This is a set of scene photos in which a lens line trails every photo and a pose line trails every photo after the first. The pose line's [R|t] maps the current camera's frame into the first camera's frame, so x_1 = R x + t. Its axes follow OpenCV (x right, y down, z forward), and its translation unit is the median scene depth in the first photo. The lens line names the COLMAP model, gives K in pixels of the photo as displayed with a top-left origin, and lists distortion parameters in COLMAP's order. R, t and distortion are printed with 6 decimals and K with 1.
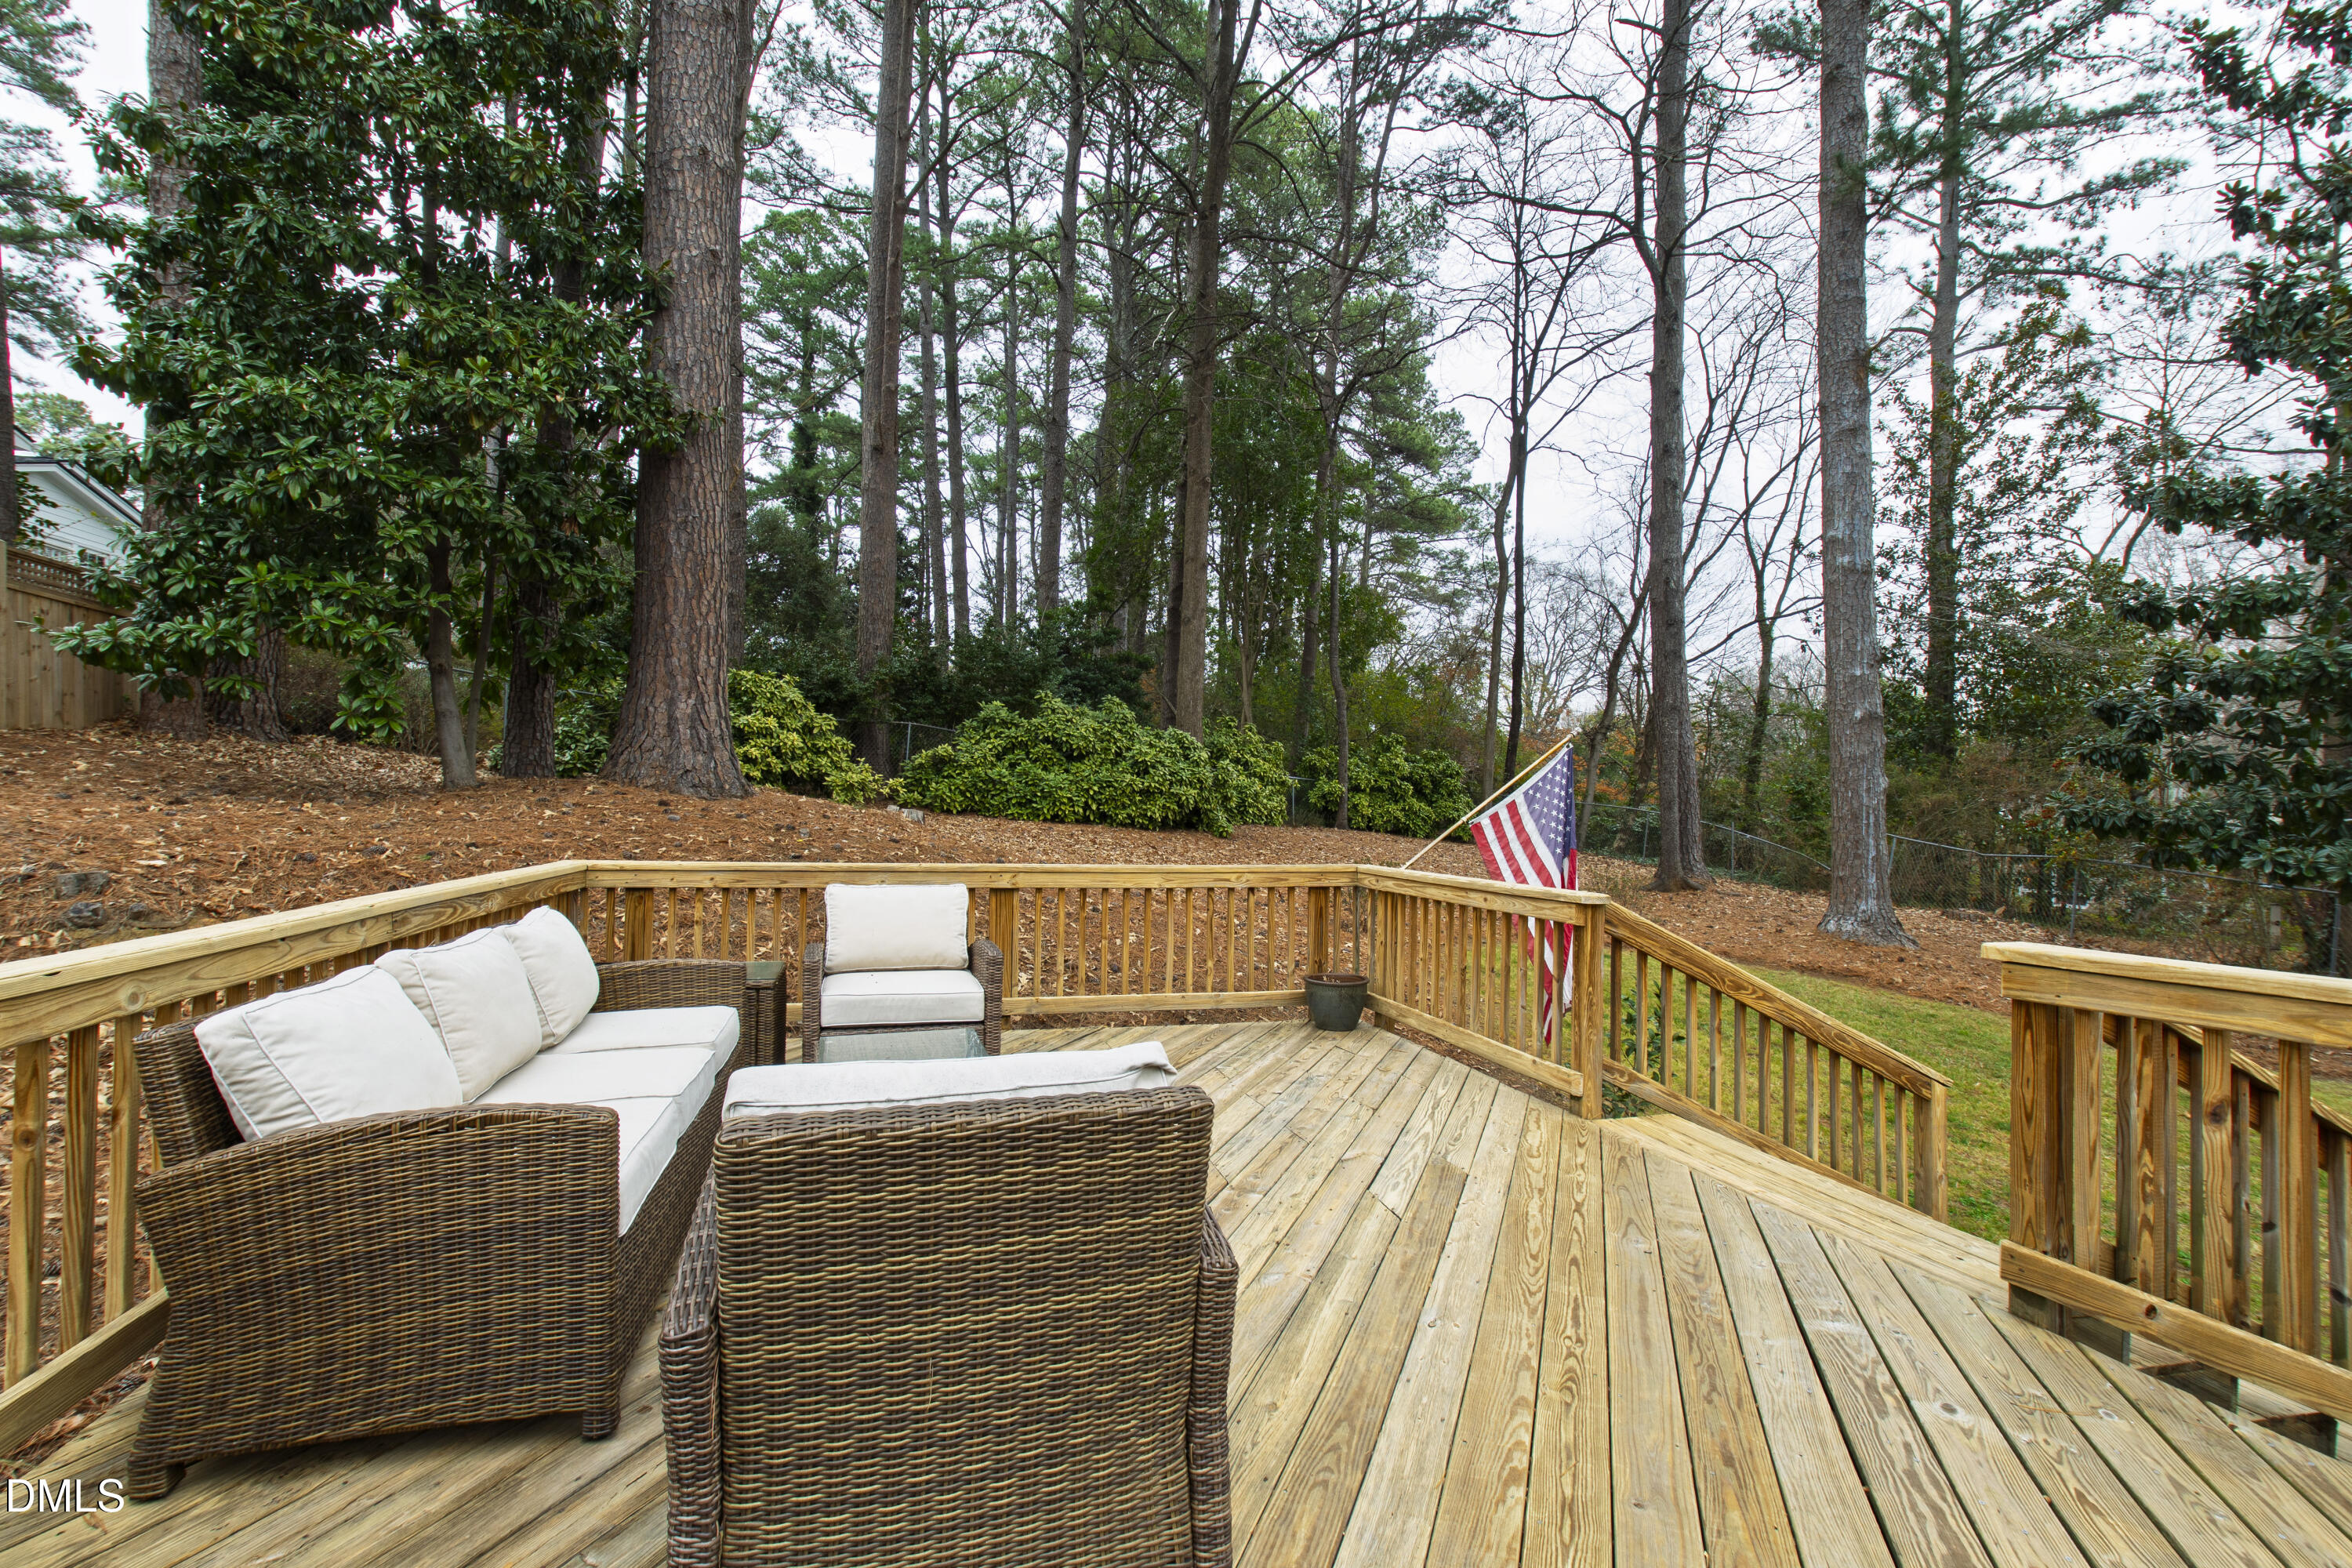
lens RADIAL K [[1040.3, 0, 1152.2], [0, 1040.3, 823.6], [0, 0, 1]] dist [-0.002337, -0.000382]
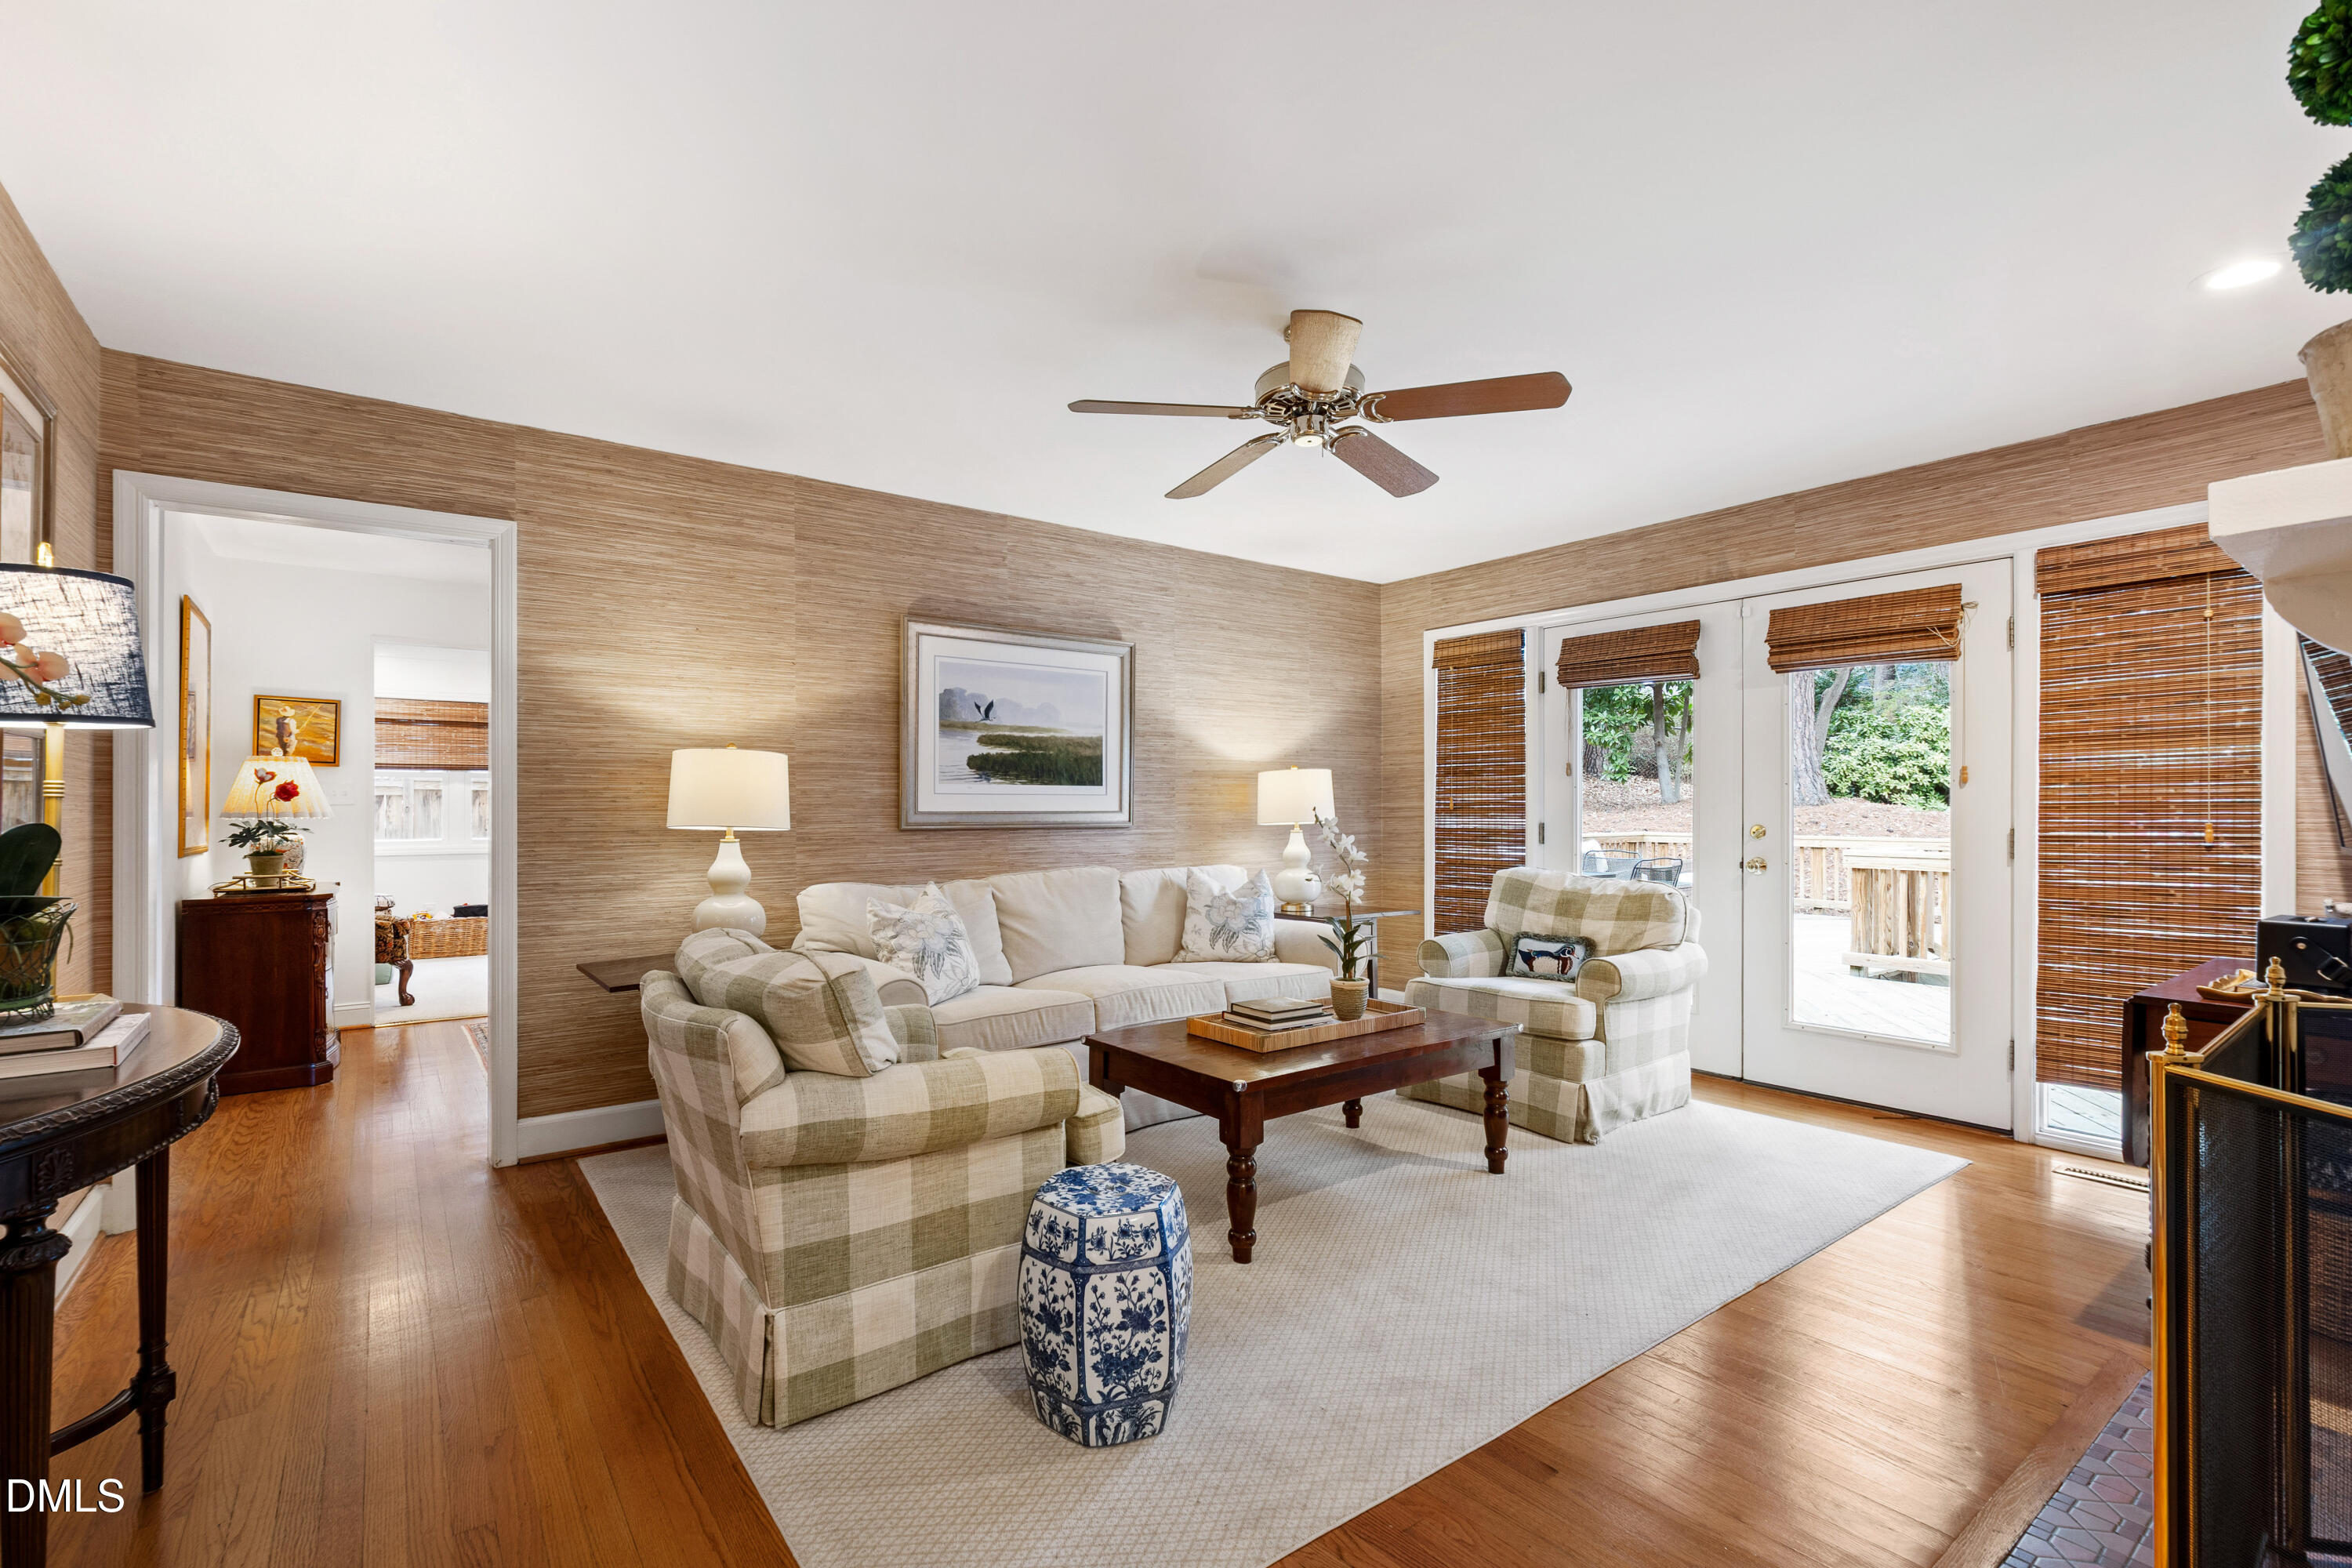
lens RADIAL K [[1049.6, 0, 1176.4], [0, 1049.6, 807.6], [0, 0, 1]] dist [-0.000674, -0.000118]
pose [[0.391522, -0.018075, -0.919991, 0.463210], [-0.005704, 0.999740, -0.022069, 0.012912], [0.920151, 0.013888, 0.391317, -0.365933]]
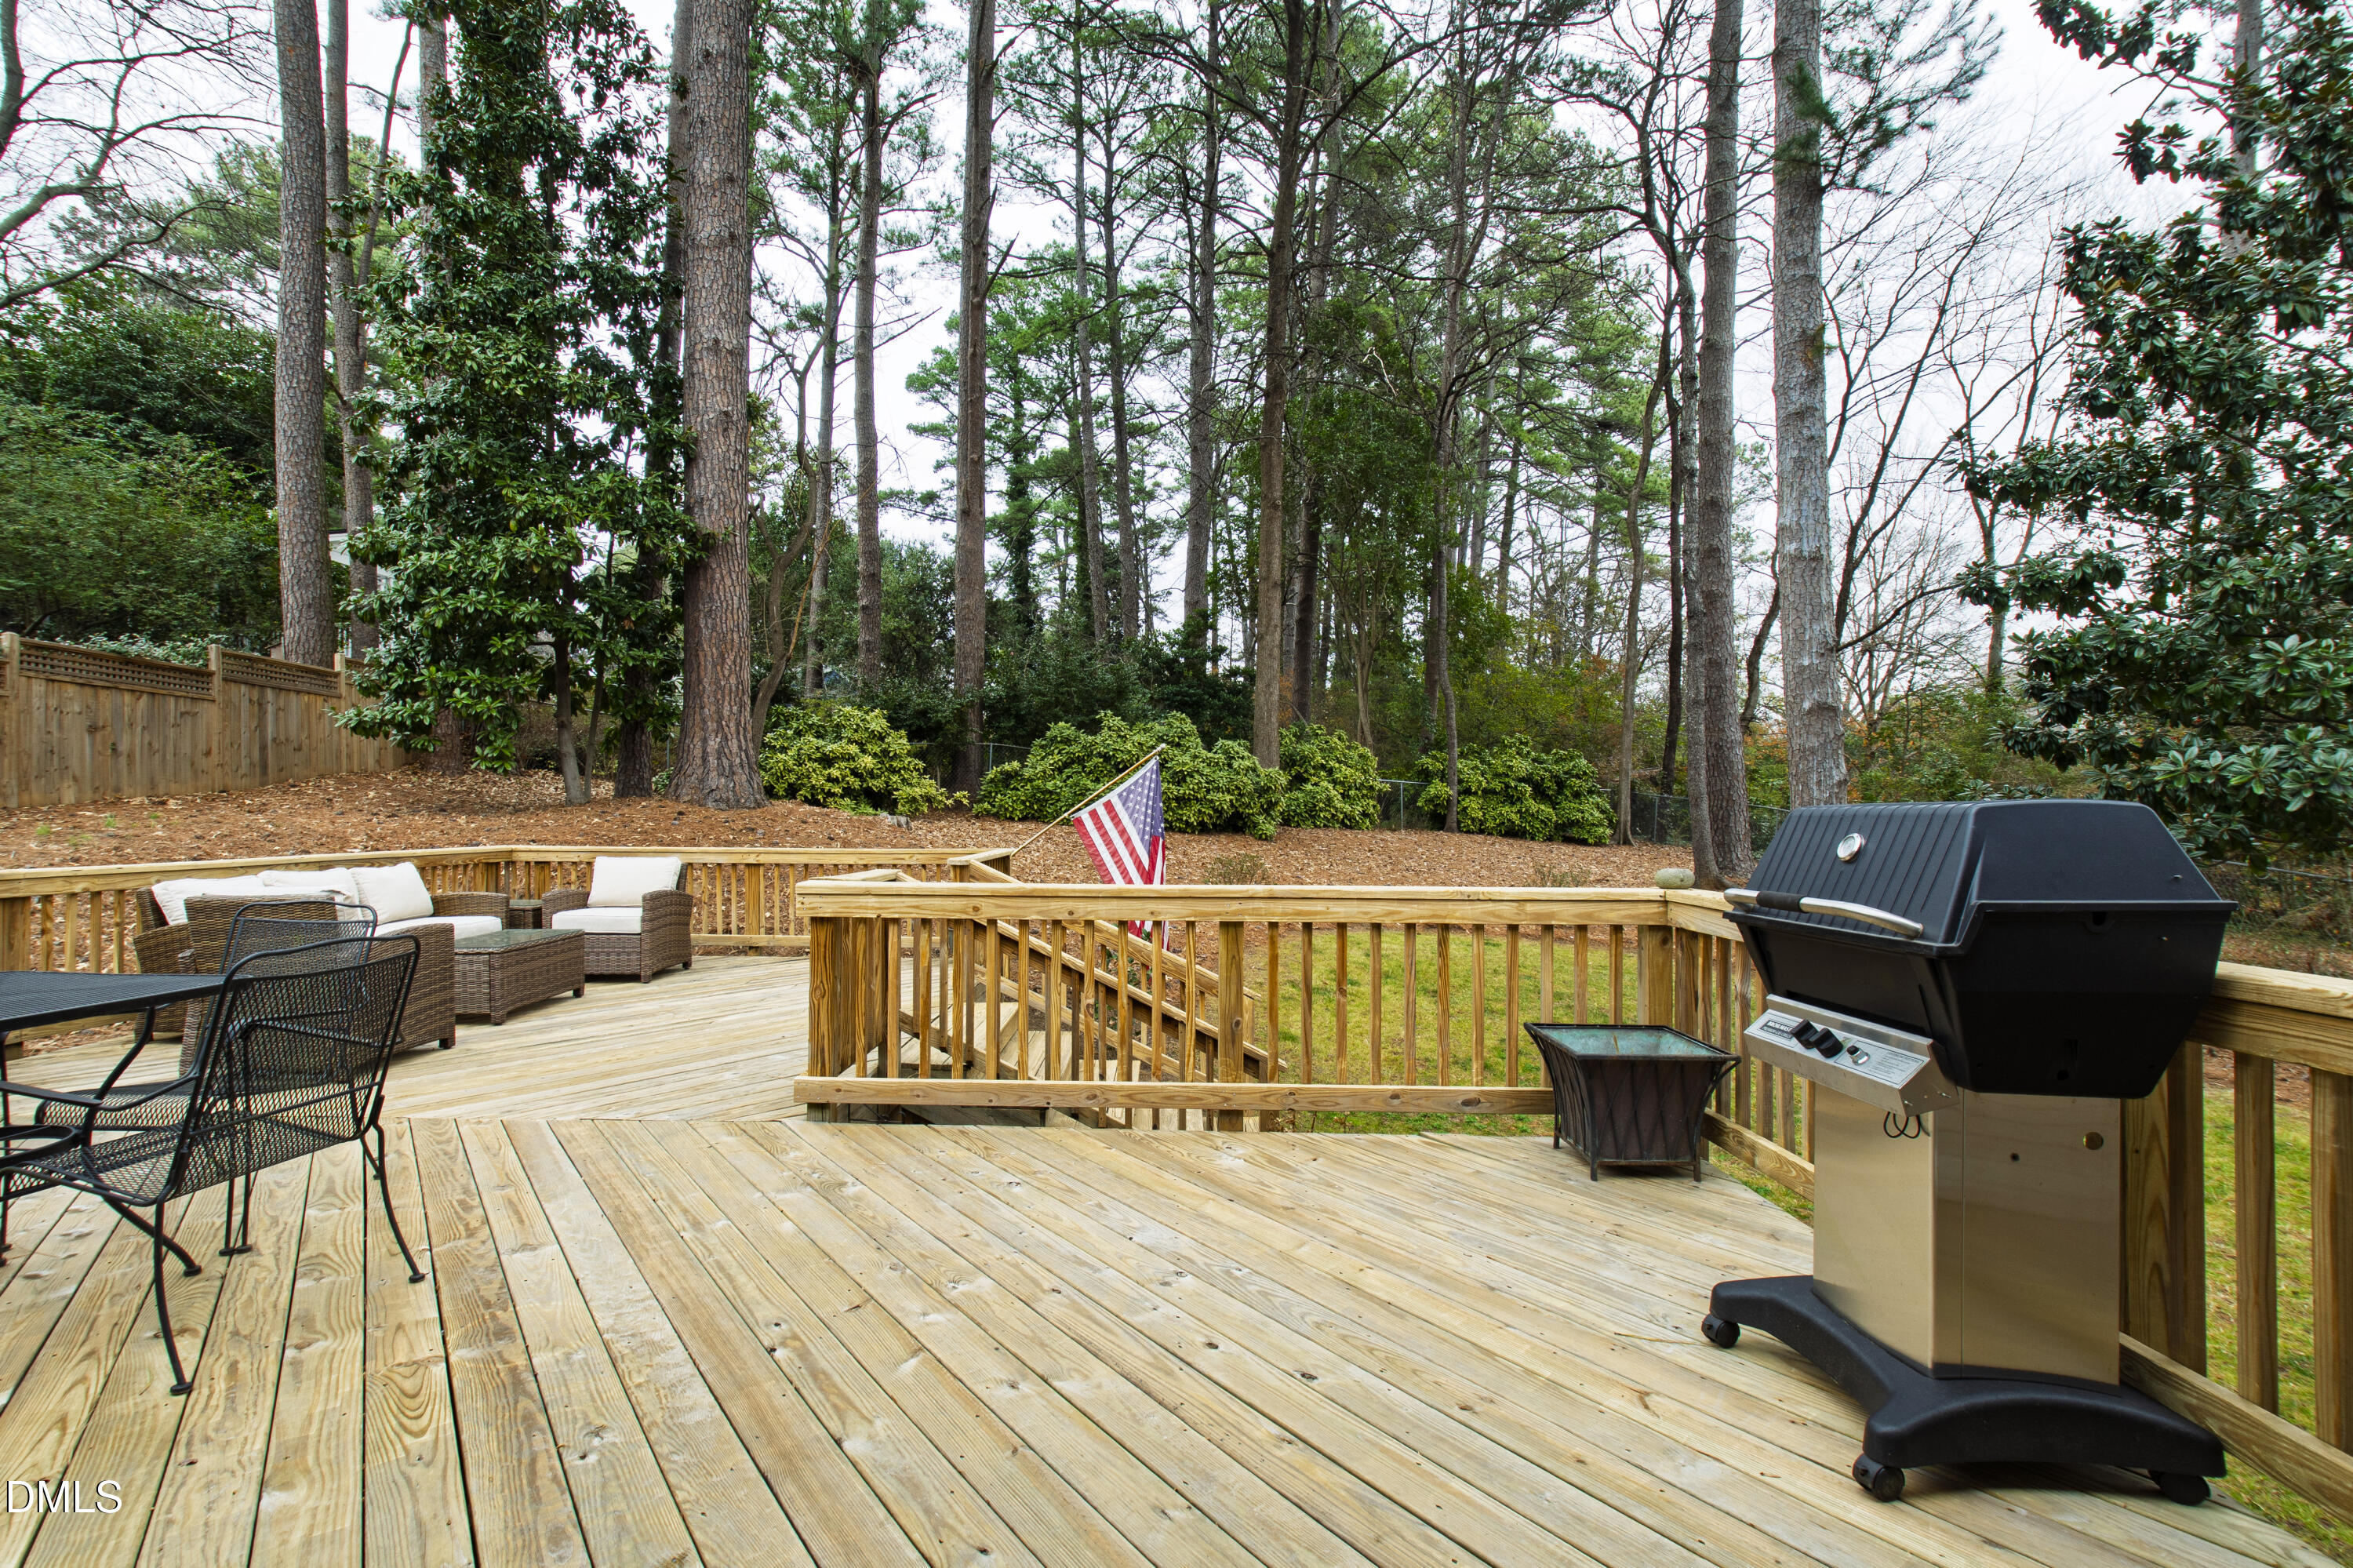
lens RADIAL K [[1067.3, 0, 1107.4], [0, 1067.3, 825.7], [0, 0, 1]] dist [0.002998, -0.000478]
pose [[0.954940, -0.011506, -0.296576, 0.291135], [0.009134, 0.999914, -0.009385, 0.009240], [0.296659, 0.006253, 0.954963, -0.123460]]
